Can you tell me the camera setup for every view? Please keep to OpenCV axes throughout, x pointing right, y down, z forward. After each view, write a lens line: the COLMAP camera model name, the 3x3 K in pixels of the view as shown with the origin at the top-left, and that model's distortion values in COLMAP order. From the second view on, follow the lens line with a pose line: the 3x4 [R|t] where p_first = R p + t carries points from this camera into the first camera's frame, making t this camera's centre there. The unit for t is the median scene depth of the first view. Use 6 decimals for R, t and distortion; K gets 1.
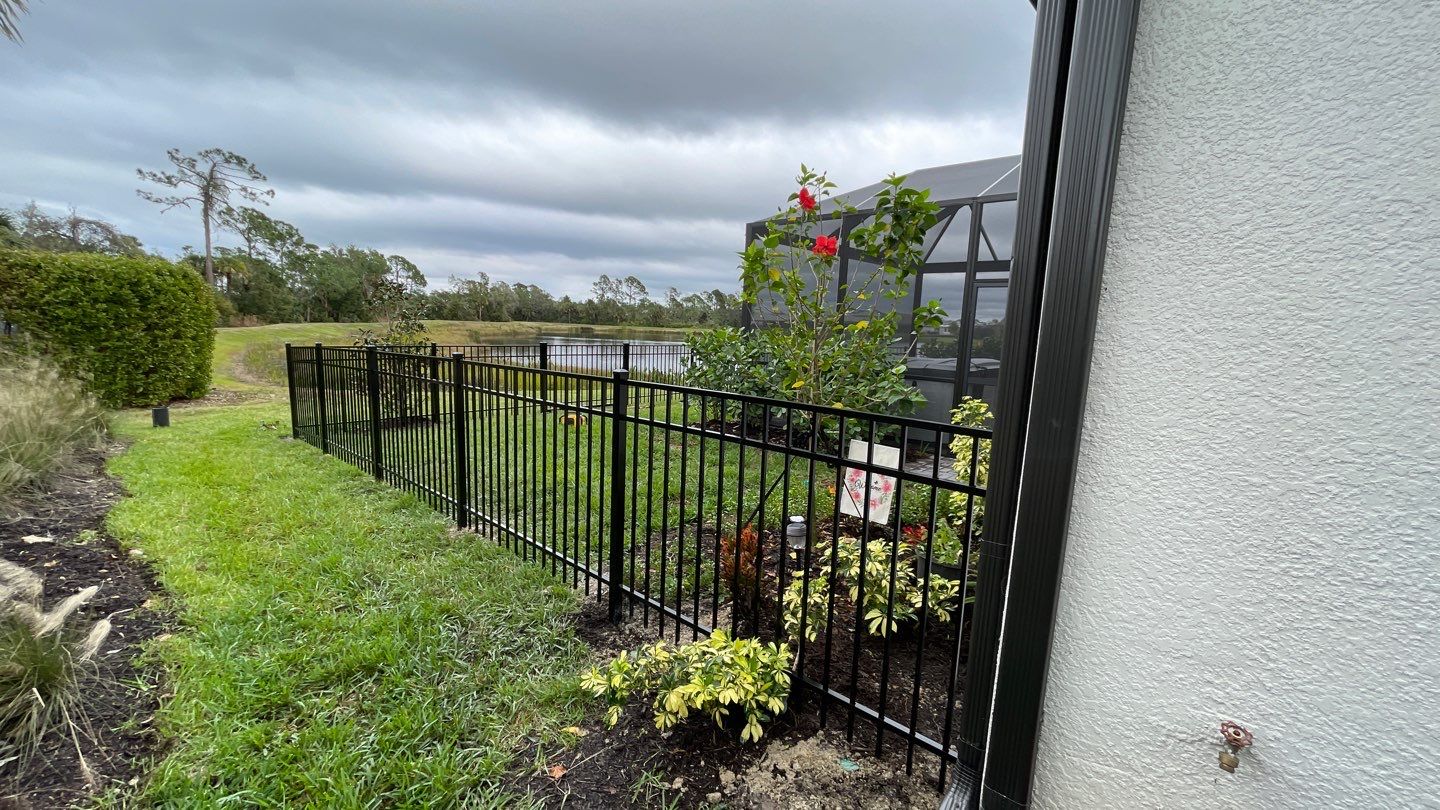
lens RADIAL K [[574.2, 0, 724.9], [0, 574.2, 412.7], [0, 0, 1]] dist [-0.000592, -0.000331]
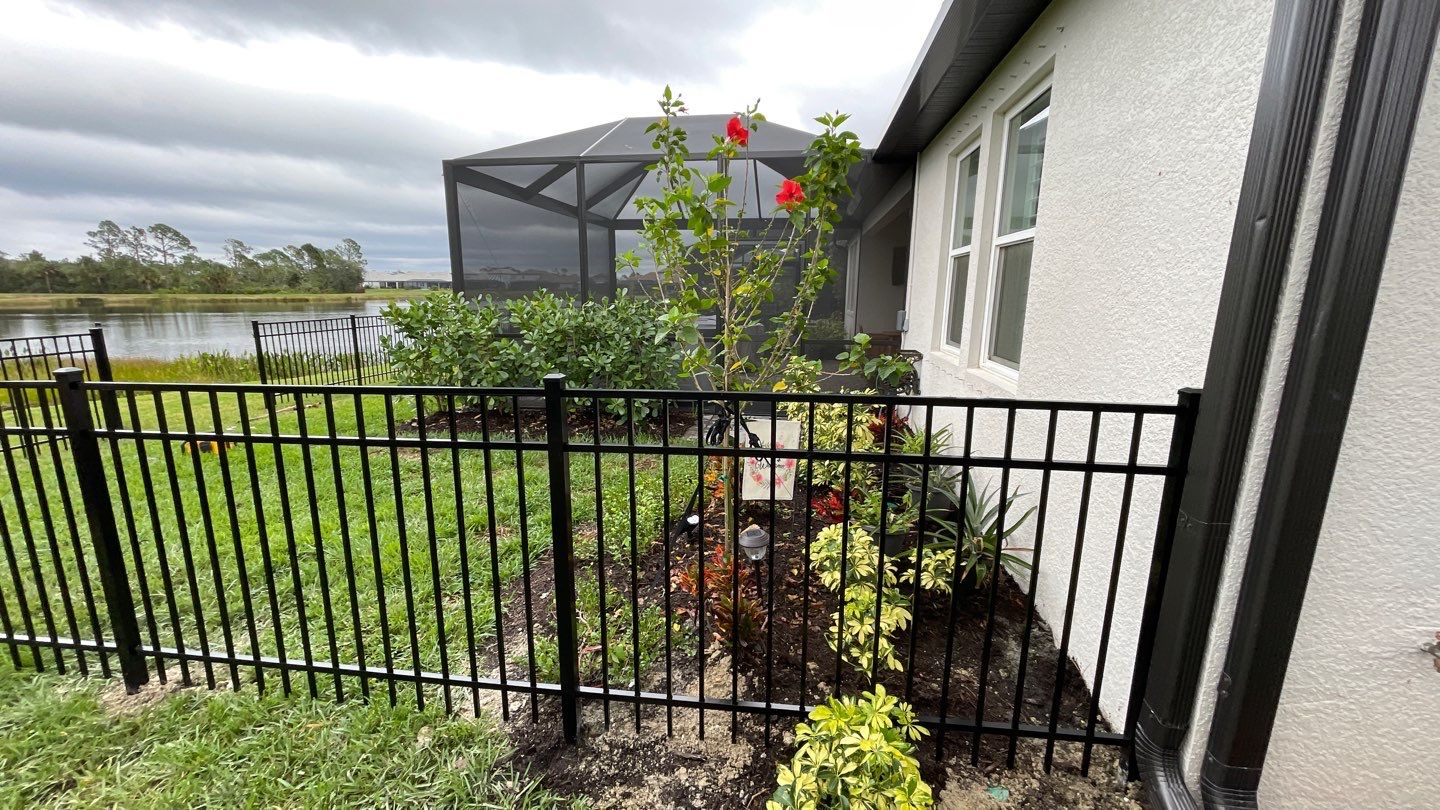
lens RADIAL K [[574.2, 0, 724.9], [0, 574.2, 412.7], [0, 0, 1]] dist [-0.000592, -0.000331]
pose [[0.826512, -0.149073, 0.542821, -0.335699], [0.109871, 0.988472, 0.104168, -0.069336], [-0.552092, -0.026456, 0.833364, 0.321500]]
